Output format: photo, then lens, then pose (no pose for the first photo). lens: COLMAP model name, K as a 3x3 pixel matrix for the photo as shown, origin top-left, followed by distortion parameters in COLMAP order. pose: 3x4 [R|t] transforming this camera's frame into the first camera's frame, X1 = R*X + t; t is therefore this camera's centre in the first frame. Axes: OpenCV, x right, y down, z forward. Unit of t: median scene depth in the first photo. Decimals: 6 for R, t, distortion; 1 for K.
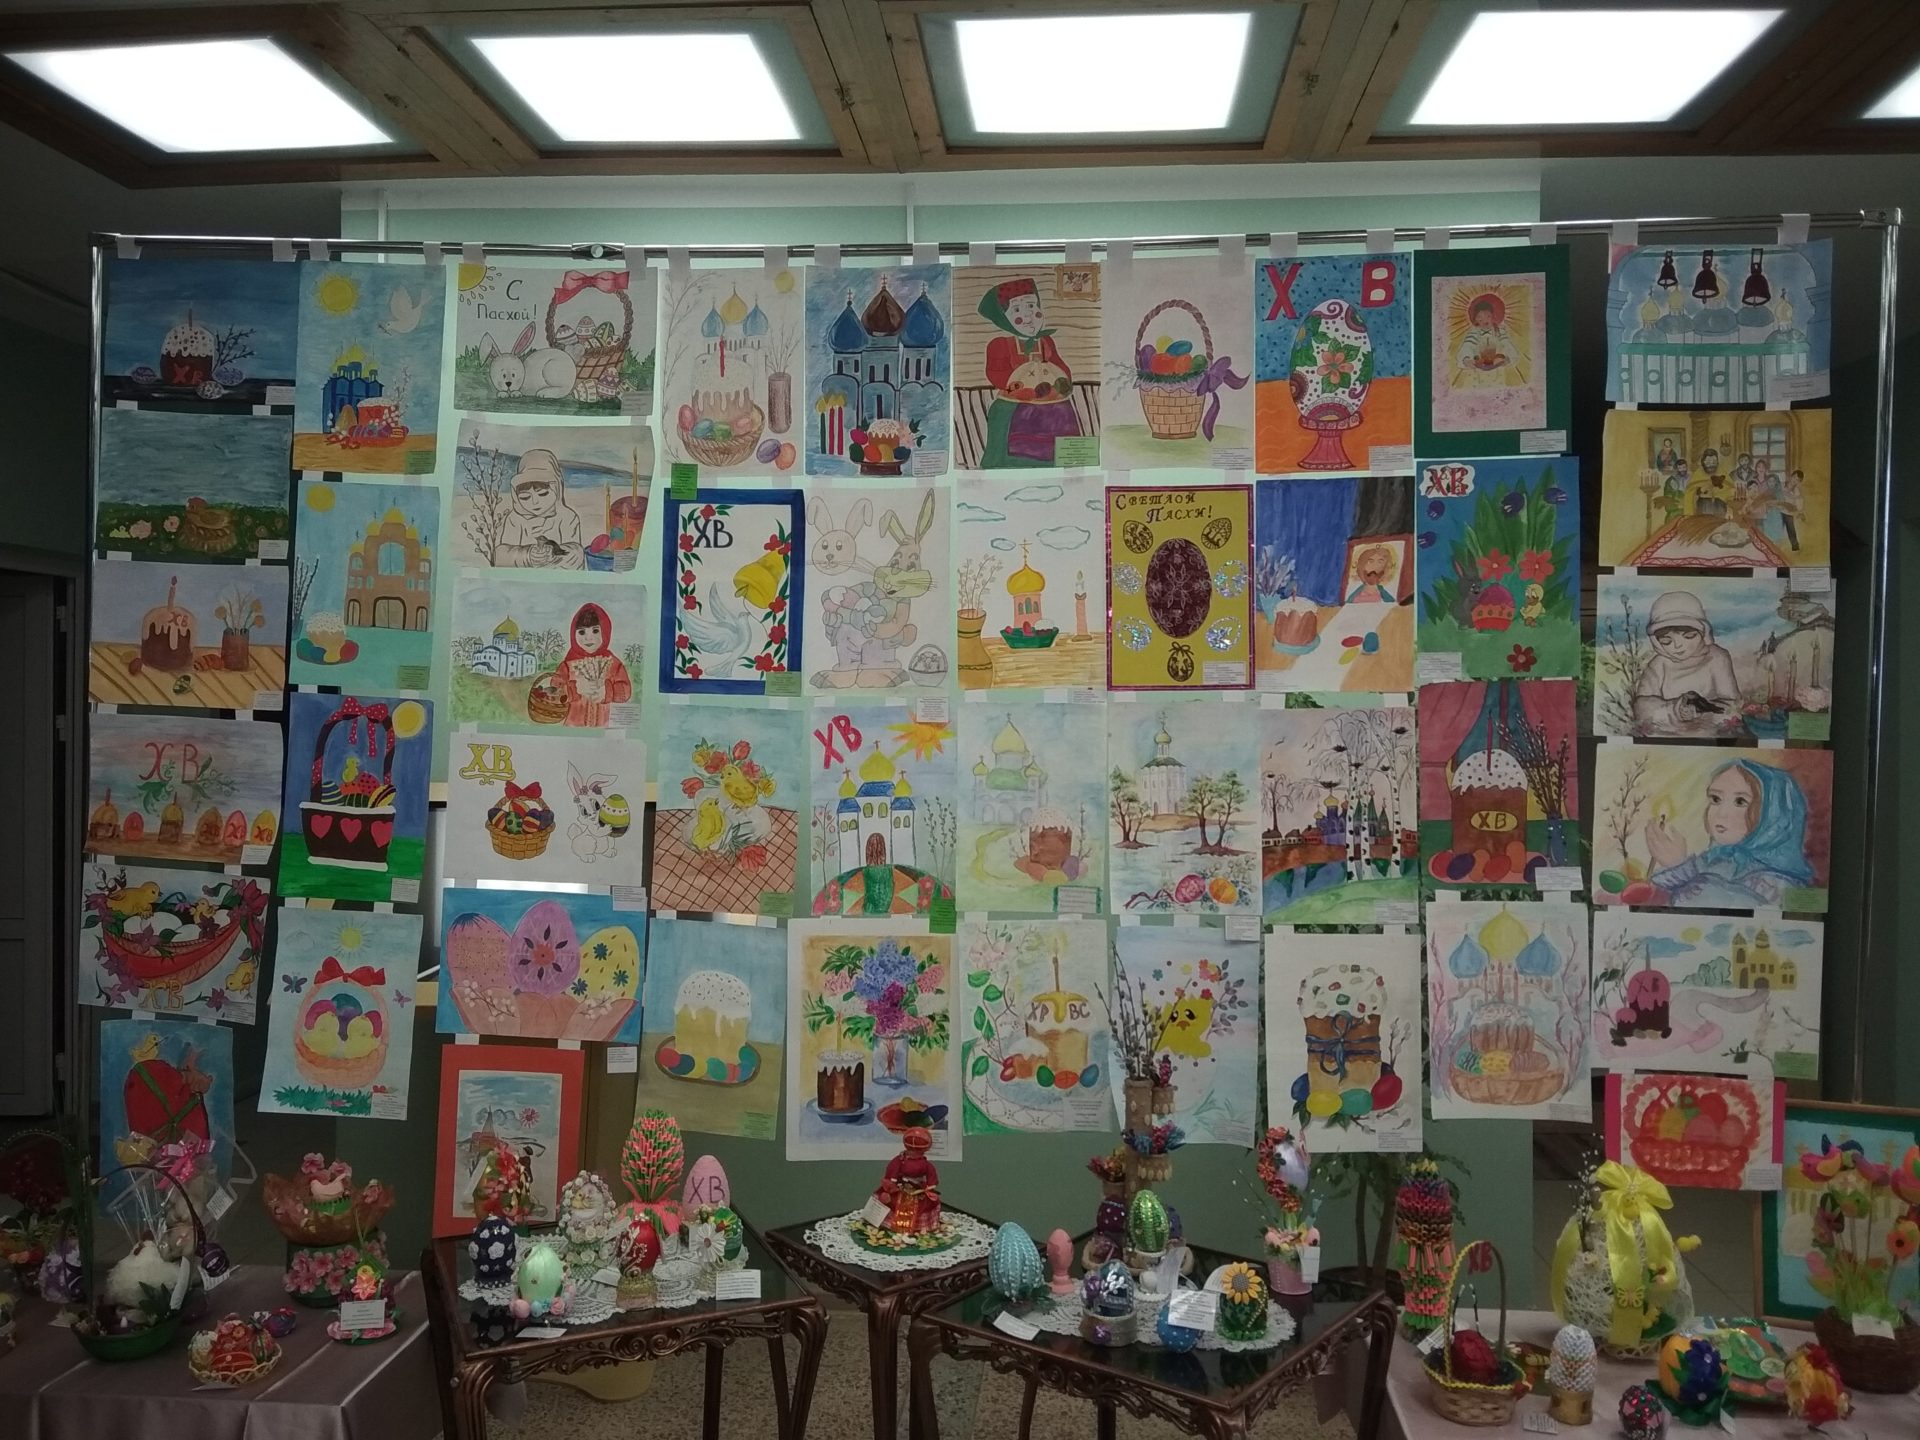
lens RADIAL K [[1559.1, 0, 958.6], [0, 1559.1, 711.5], [0, 0, 1]] dist [0.054038, -0.083766]
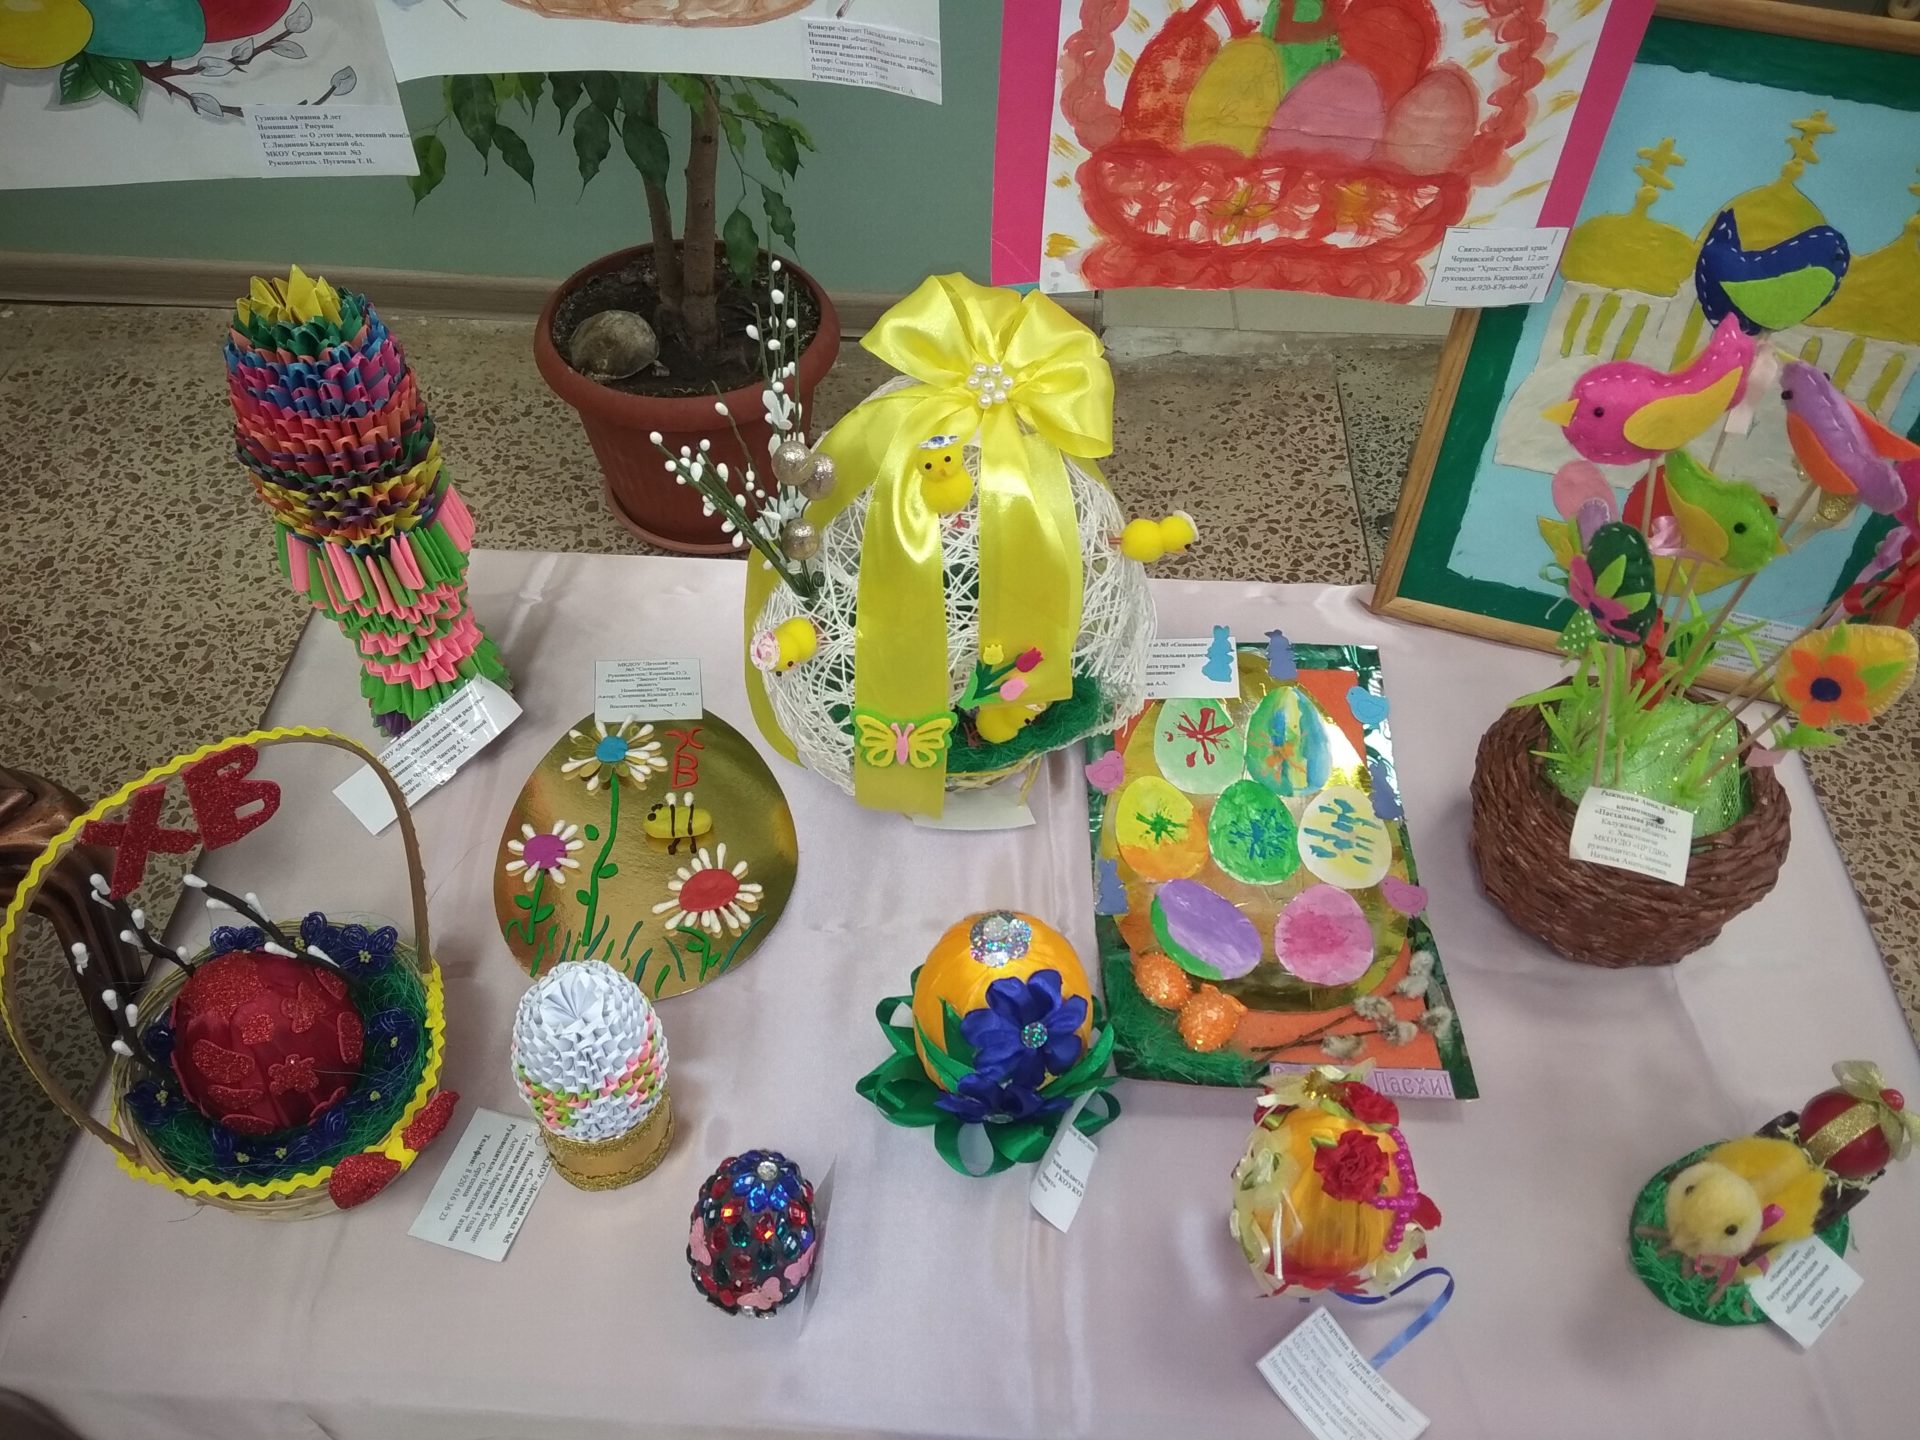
lens RADIAL K [[1559.1, 0, 955.0], [0, 1559.1, 720.5], [0, 0, 1]] dist [0.054038, -0.083766]
pose [[0.999137, -0.024061, 0.033865, 0.376941], [-0.009228, 0.666284, 0.745641, 0.121984], [-0.040505, -0.745310, 0.665486, 0.702915]]
